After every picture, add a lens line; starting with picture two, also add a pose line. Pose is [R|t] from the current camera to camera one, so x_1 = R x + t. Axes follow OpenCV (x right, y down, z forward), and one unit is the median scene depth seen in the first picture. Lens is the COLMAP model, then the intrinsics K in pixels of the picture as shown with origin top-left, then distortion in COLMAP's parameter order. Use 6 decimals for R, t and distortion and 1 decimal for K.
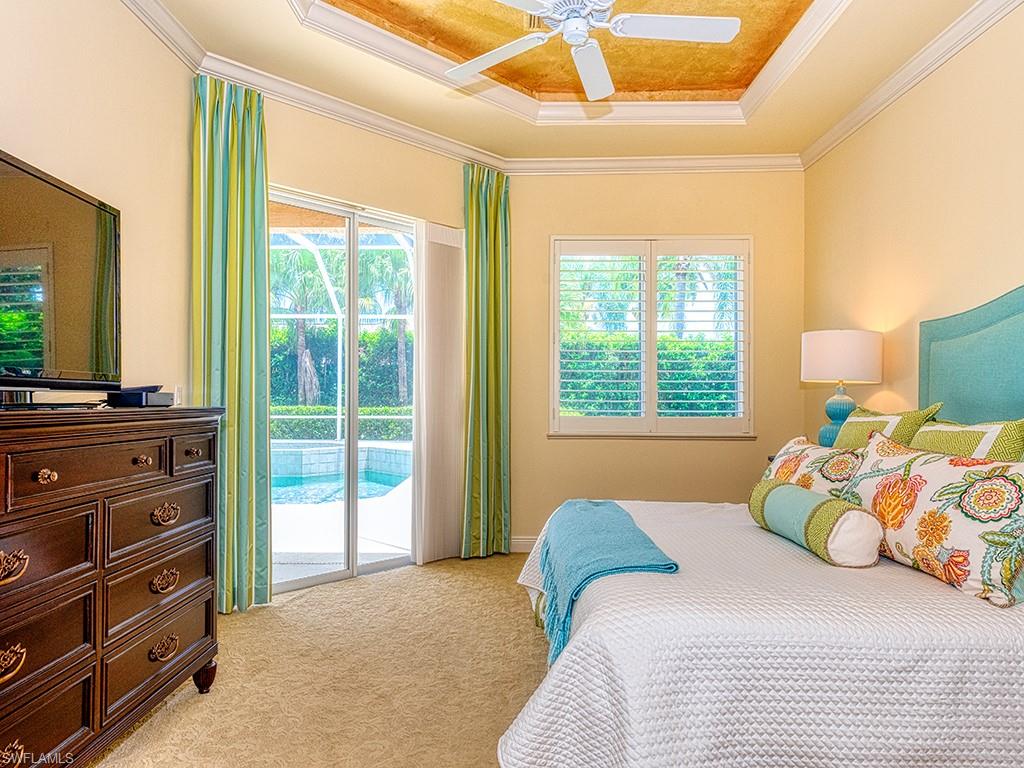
lens RADIAL K [[657.0, 0, 509.9], [0, 657.0, 386.6], [0, 0, 1]] dist [0.009201, 0.001745]
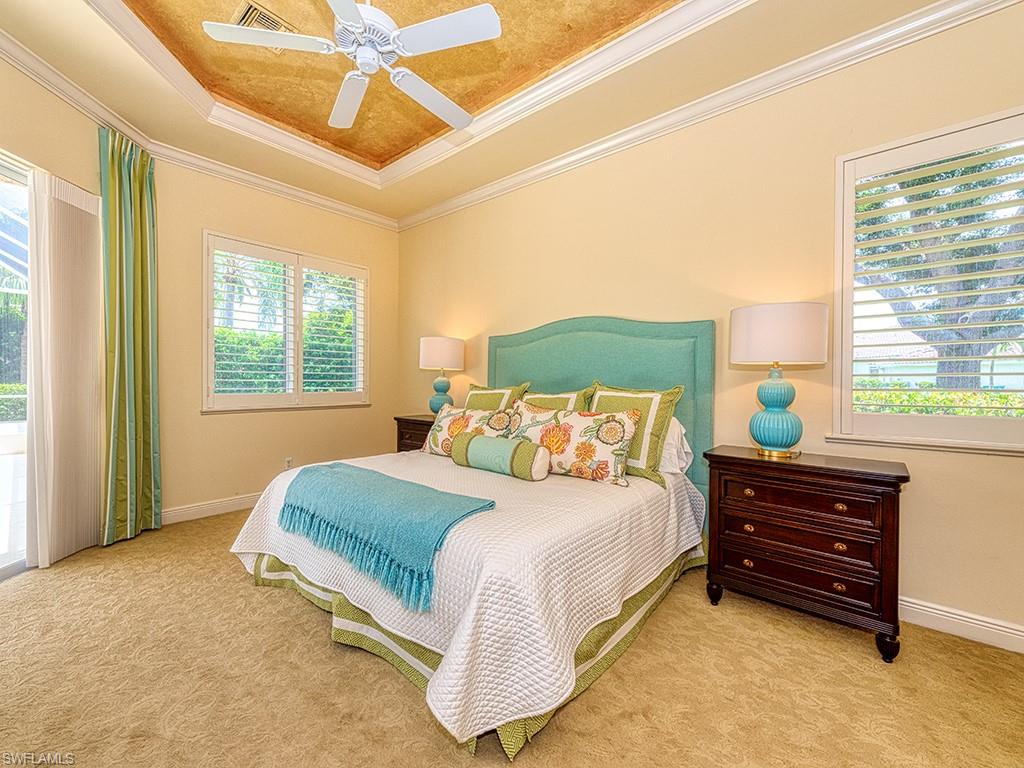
lens RADIAL K [[420.1, 0, 513.9], [0, 420.1, 383.8], [0, 0, 1]] dist [0.007617, -0.003261]
pose [[0.646860, -0.006398, 0.762582, -0.172829], [-0.019336, 0.999506, 0.024788, 0.000432], [-0.762364, -0.030779, 0.646416, 0.180784]]
